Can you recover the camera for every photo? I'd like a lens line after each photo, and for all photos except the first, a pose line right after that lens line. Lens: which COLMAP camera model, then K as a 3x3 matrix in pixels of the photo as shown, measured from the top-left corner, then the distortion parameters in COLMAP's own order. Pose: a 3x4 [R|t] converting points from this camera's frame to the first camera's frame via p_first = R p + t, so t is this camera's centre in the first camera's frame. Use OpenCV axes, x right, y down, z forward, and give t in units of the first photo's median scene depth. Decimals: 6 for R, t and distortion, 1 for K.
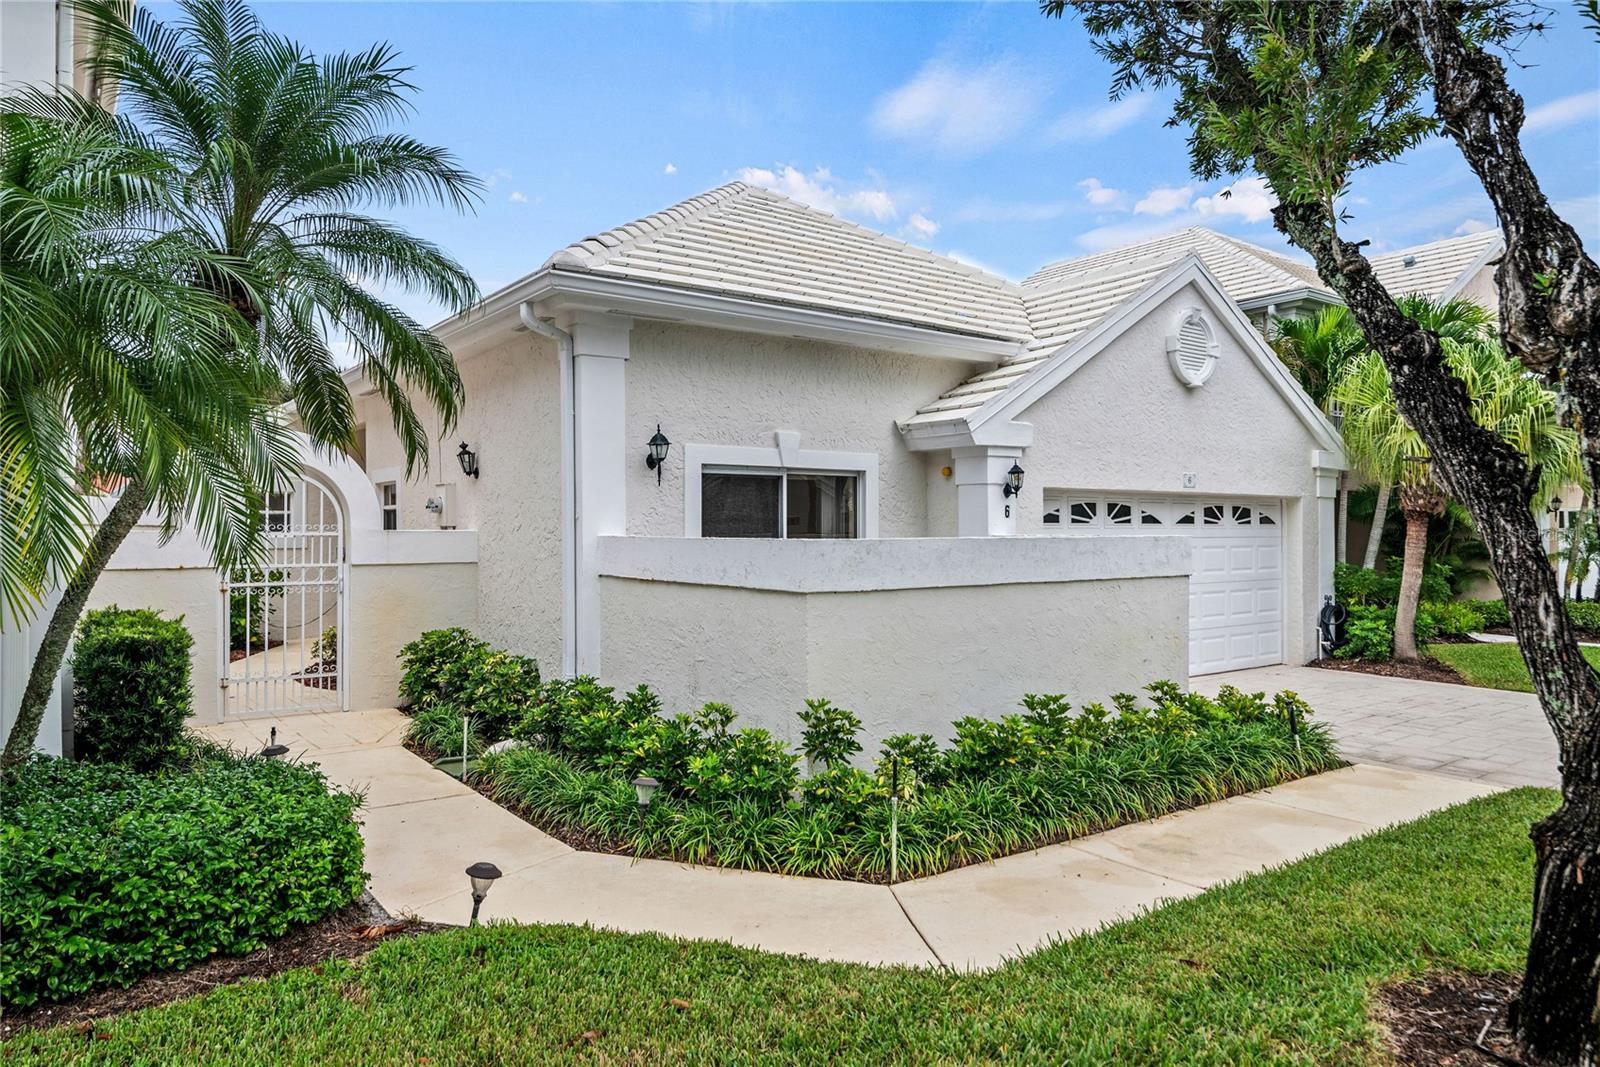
lens RADIAL K [[1044.4, 0, 800.7], [0, 1044.4, 534.5], [0, 0, 1]] dist [-0.005949, -0.000793]
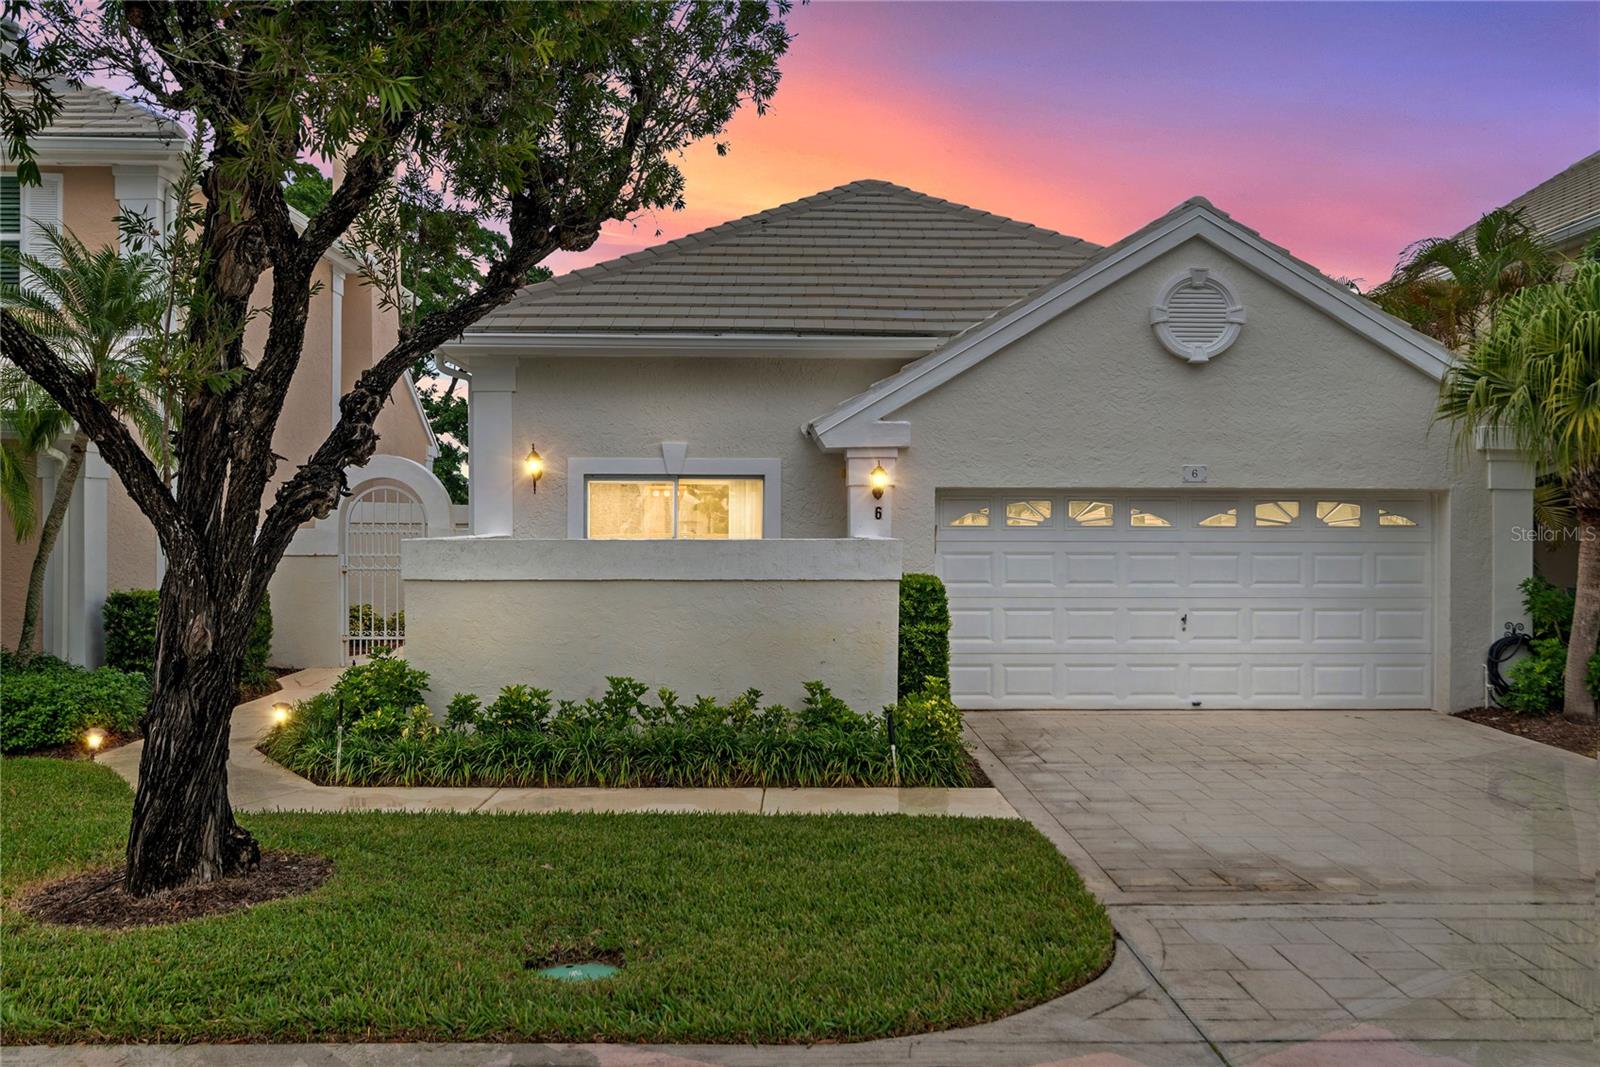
lens RADIAL K [[1279.9, 0, 800.4], [0, 1279.9, 532.1], [0, 0, 1]] dist [0.006730, 0.002875]
pose [[0.823371, 0.004418, -0.567486, 0.871853], [-0.004673, 0.999989, 0.001005, -0.005717], [0.567484, 0.001824, 0.823382, -0.036876]]
